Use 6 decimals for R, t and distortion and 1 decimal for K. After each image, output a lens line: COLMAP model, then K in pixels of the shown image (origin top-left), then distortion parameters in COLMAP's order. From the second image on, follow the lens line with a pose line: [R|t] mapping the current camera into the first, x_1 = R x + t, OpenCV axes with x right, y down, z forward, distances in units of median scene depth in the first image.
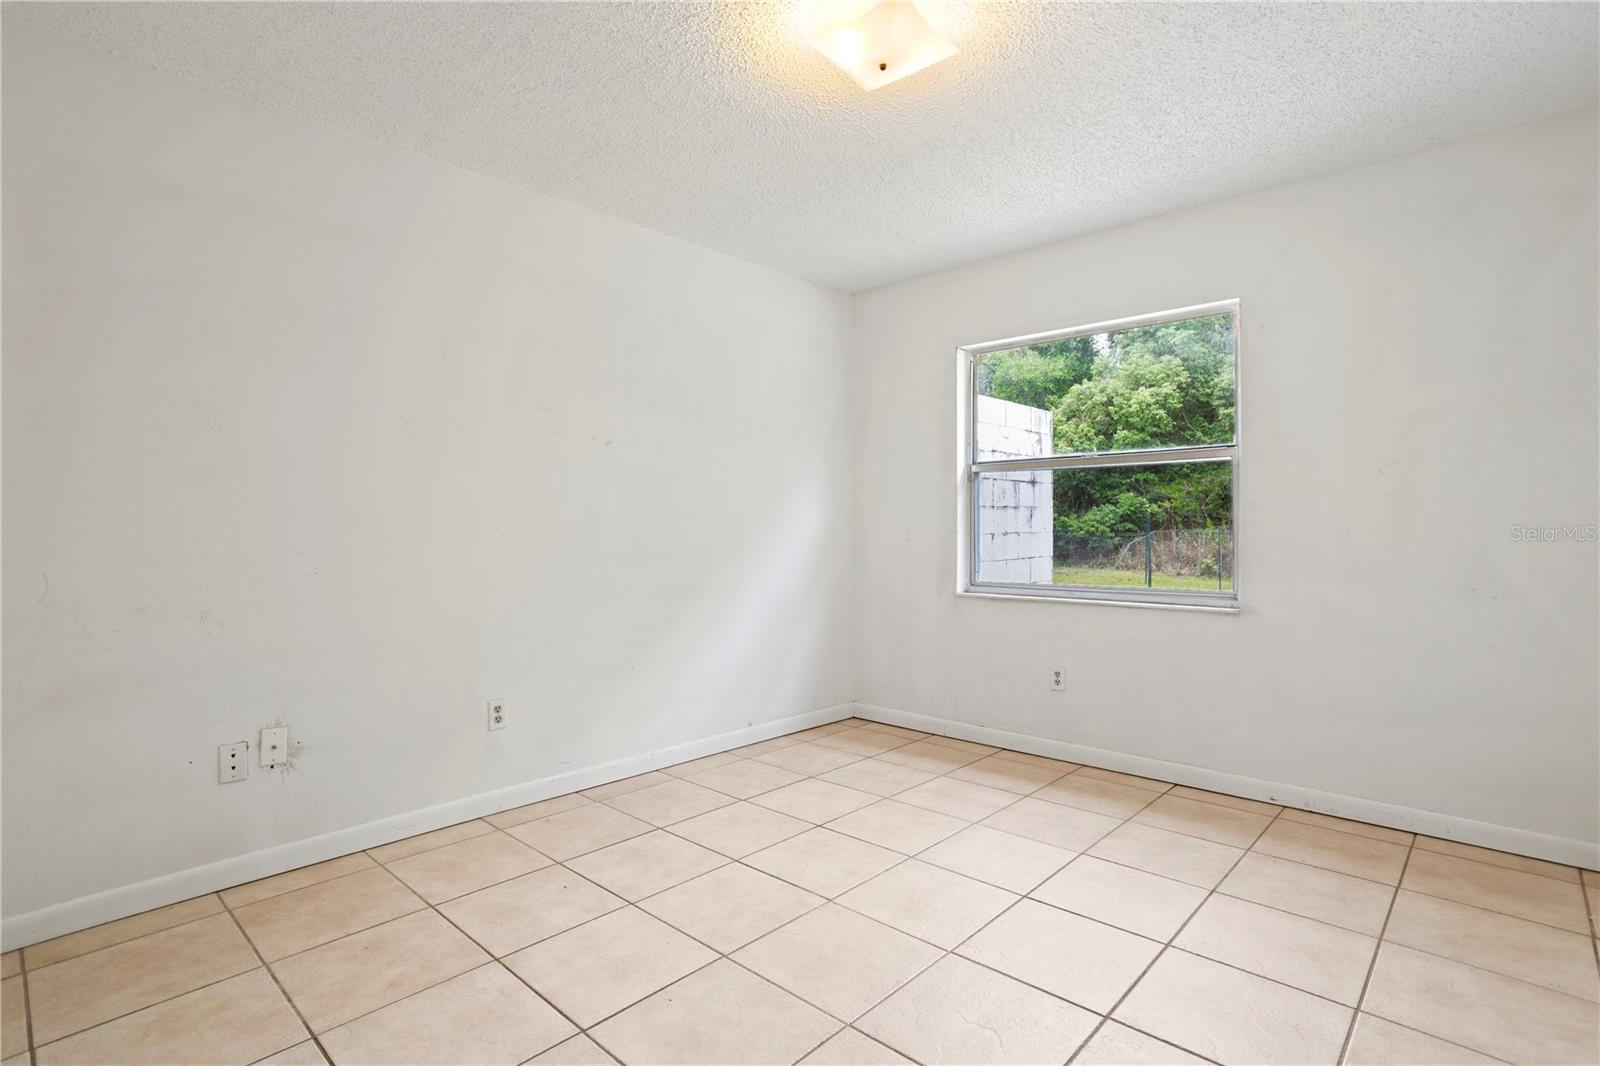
lens RADIAL K [[780.1, 0, 805.1], [0, 780.1, 507.9], [0, 0, 1]] dist [-0.053728, 0.029712]
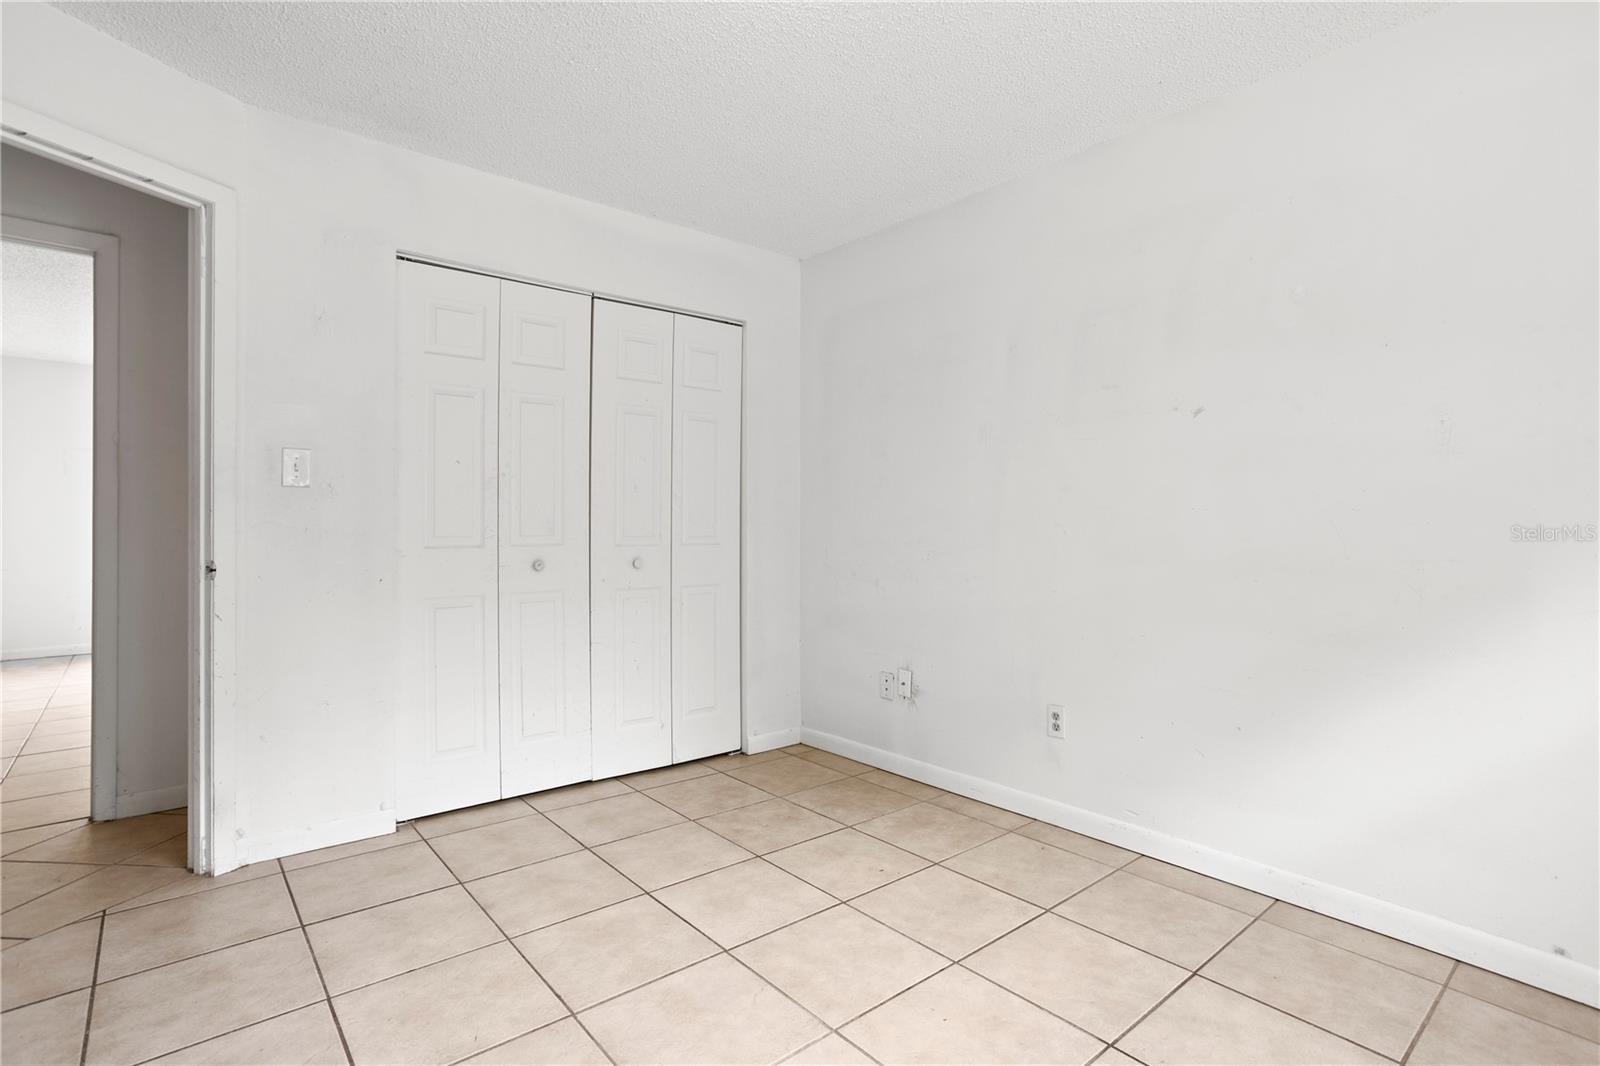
lens RADIAL K [[780.1, 0, 805.1], [0, 780.1, 507.9], [0, 0, 1]] dist [-0.053728, 0.029712]
pose [[-0.115508, -0.014986, -0.993194, 0.723814], [0.020211, 0.999644, -0.017434, 0.018554], [0.993101, -0.022087, -0.115164, 1.000673]]
